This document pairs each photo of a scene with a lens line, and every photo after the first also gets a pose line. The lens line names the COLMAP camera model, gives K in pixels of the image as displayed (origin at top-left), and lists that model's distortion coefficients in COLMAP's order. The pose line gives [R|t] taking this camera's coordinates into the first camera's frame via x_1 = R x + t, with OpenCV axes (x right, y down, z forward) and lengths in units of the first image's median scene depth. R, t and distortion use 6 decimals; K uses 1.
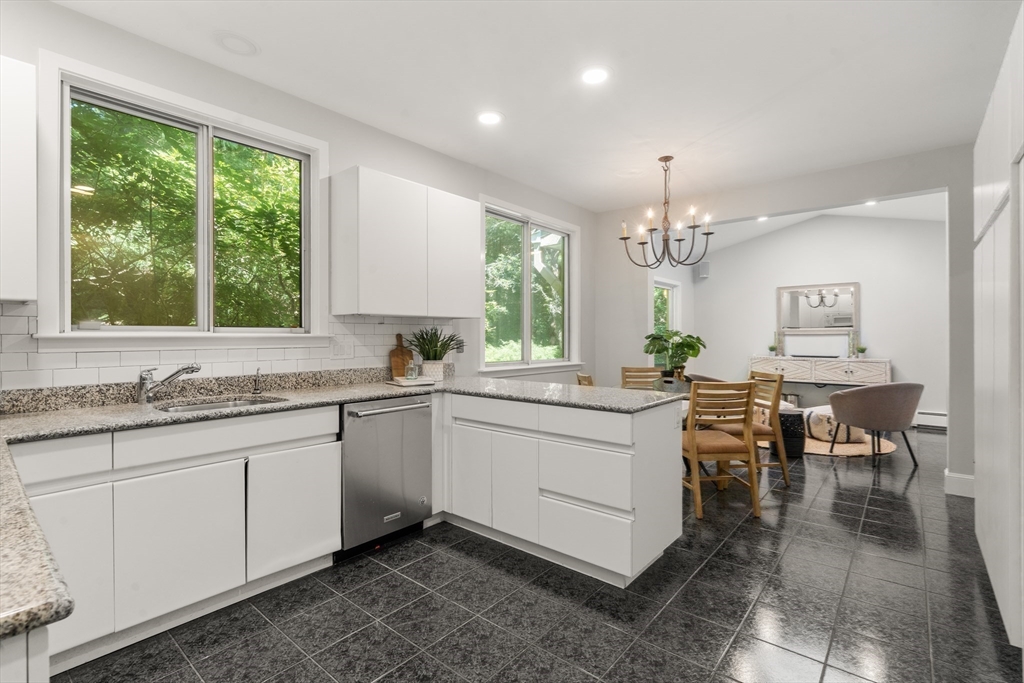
lens RADIAL K [[467.6, 0, 512.0], [0, 467.6, 341.5], [0, 0, 1]] dist [-0.002302, -0.000805]
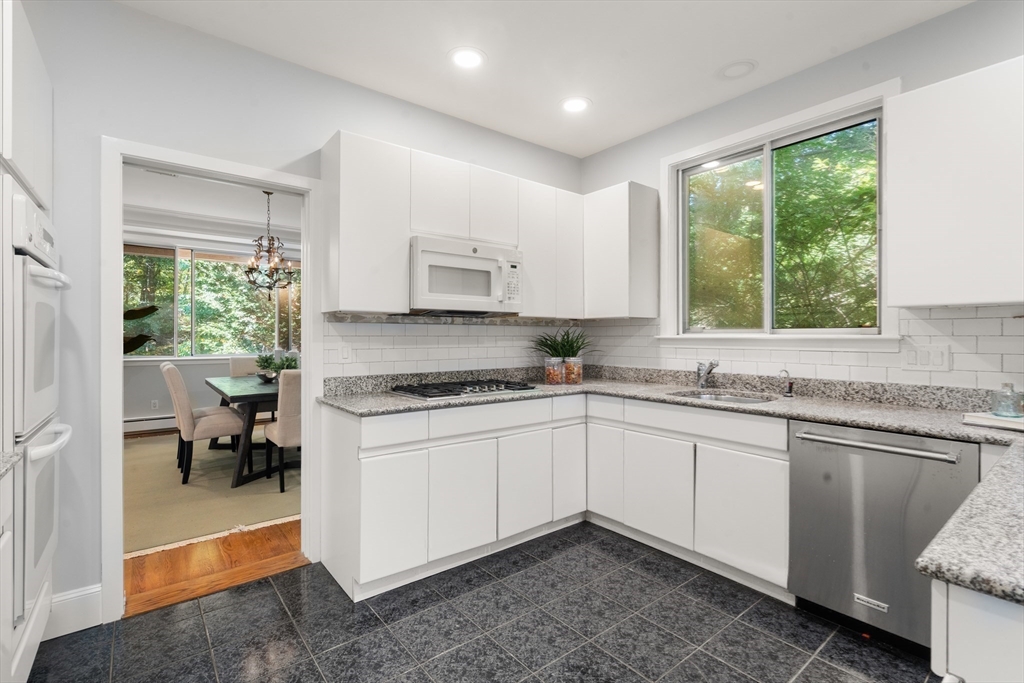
lens RADIAL K [[467.3, 0, 516.5], [0, 467.3, 331.6], [0, 0, 1]] dist [0.022535, -0.000148]
pose [[-0.179792, -0.004823, -0.983693, 0.652978], [-0.006597, 0.999971, -0.003697, -0.021584], [0.983683, 0.005825, -0.179818, 0.753380]]
